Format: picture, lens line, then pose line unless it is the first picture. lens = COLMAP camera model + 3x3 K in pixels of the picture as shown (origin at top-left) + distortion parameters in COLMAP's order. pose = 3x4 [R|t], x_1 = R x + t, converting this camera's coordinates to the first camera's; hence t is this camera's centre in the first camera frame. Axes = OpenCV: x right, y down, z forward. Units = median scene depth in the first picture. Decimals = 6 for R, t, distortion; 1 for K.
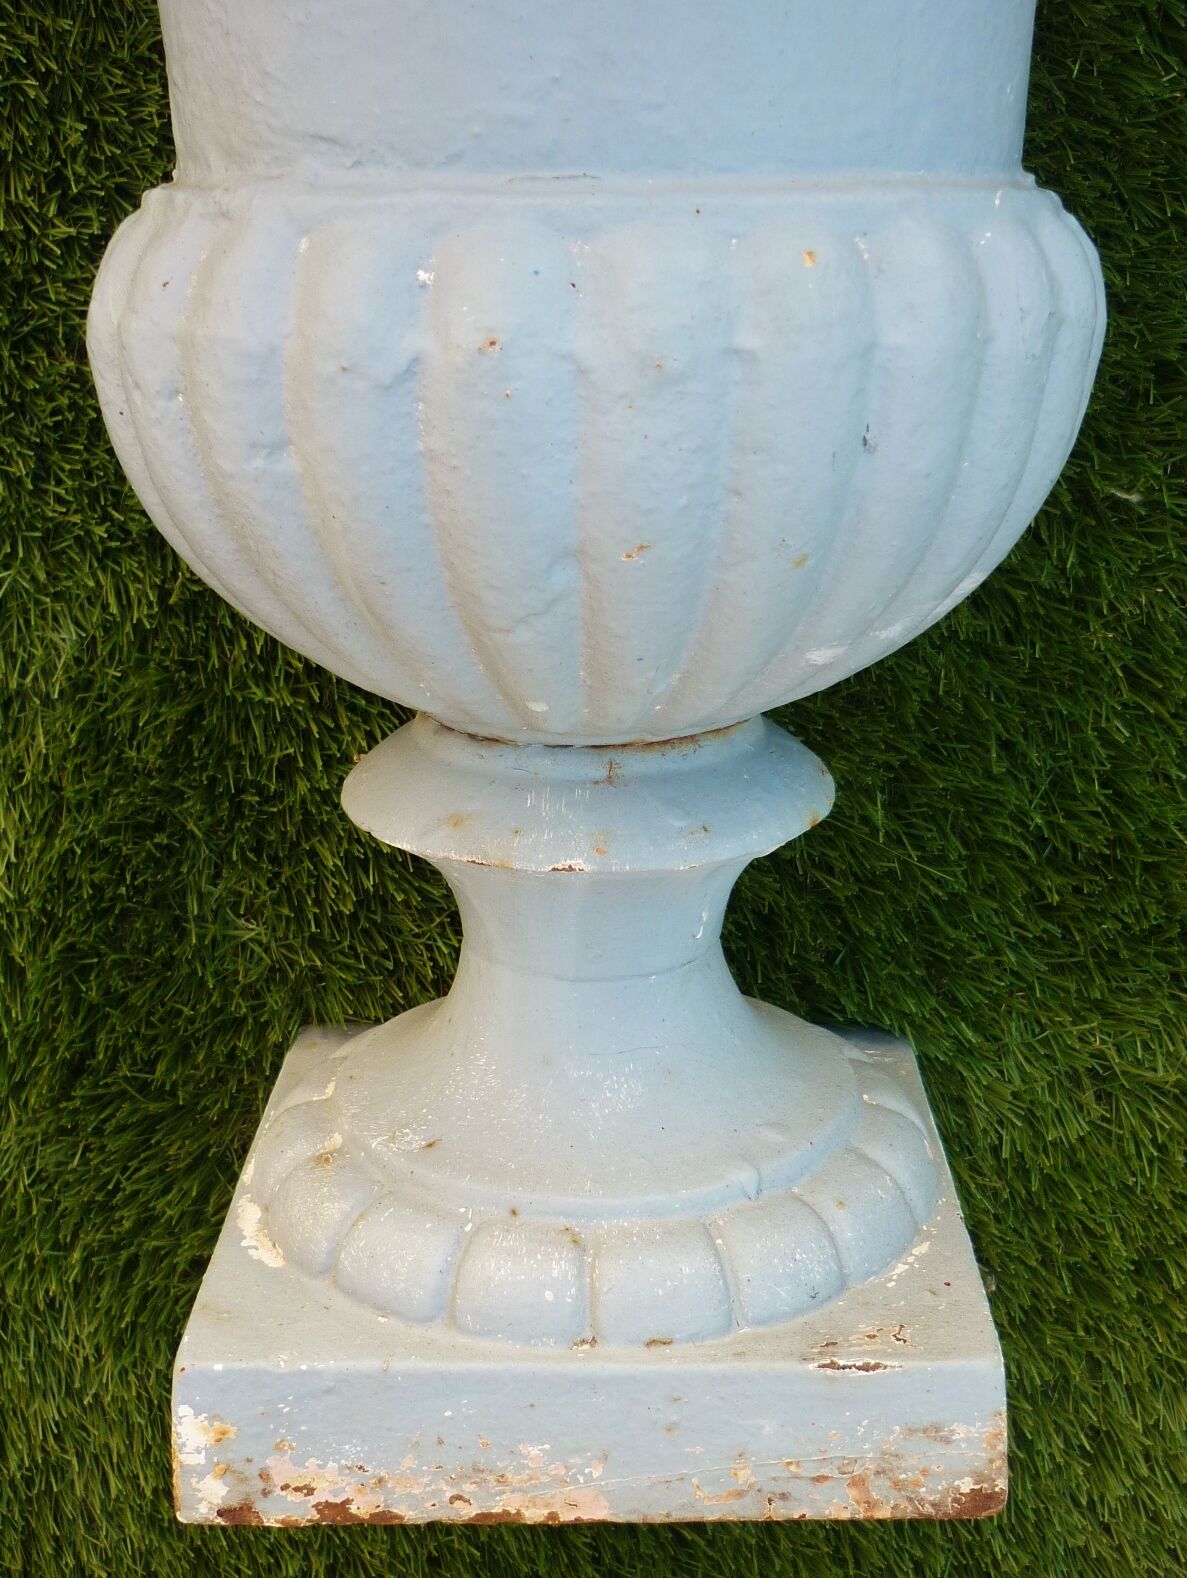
lens RADIAL K [[1726.5, 0, 593.5], [0, 1726.5, 789.0], [0, 0, 1]] dist [-0.093563, 0.071653]
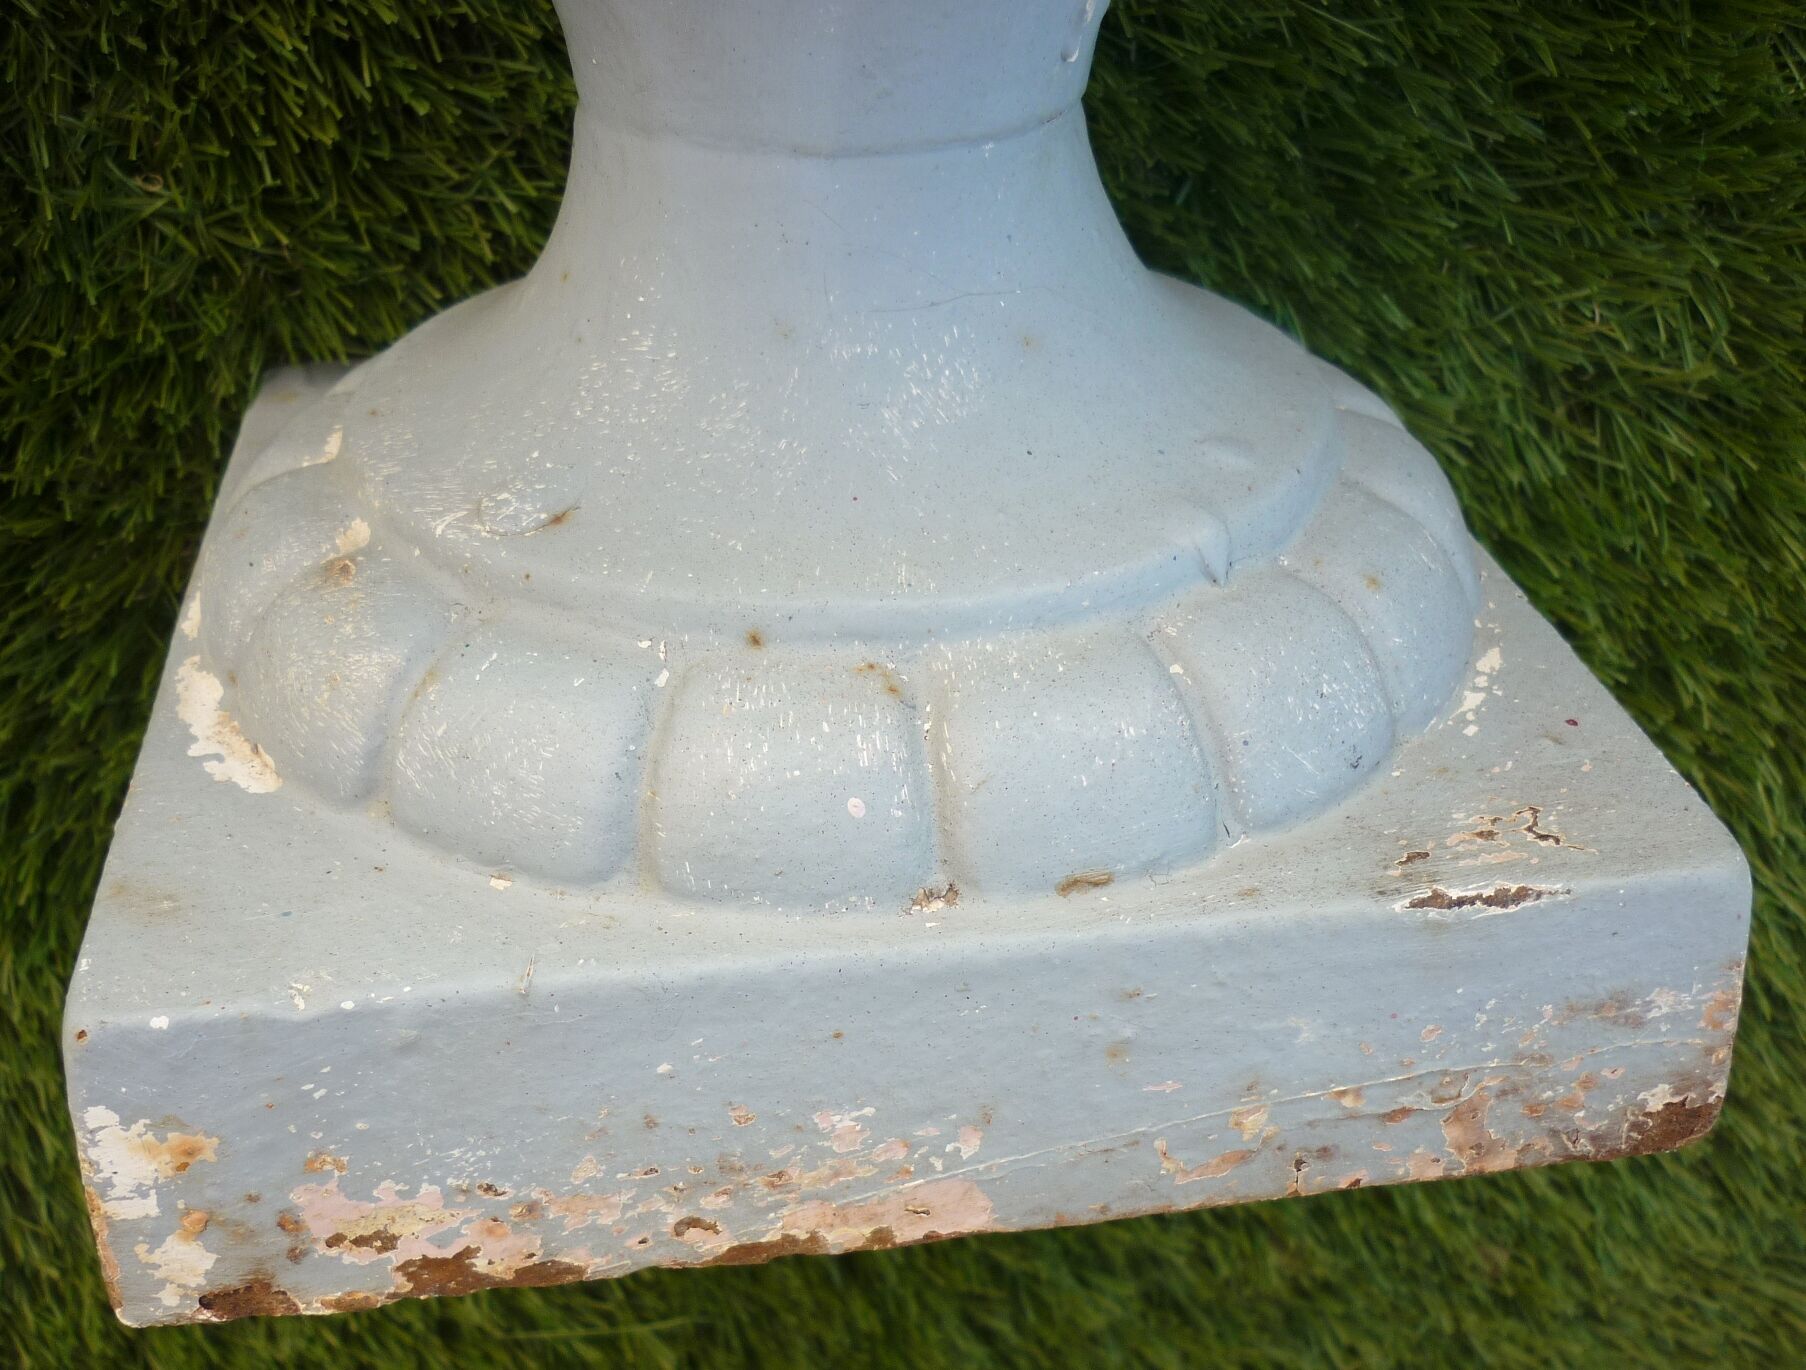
lens RADIAL K [[2795.9, 0, 903.0], [0, 2795.9, 685.0], [0, 0, 1]] dist [-0.152538, 0.306958]
pose [[0.995889, -0.076321, 0.048785, -0.039049], [0.061600, 0.965508, 0.252982, 0.058755], [-0.066410, -0.248937, 0.966240, 0.222607]]
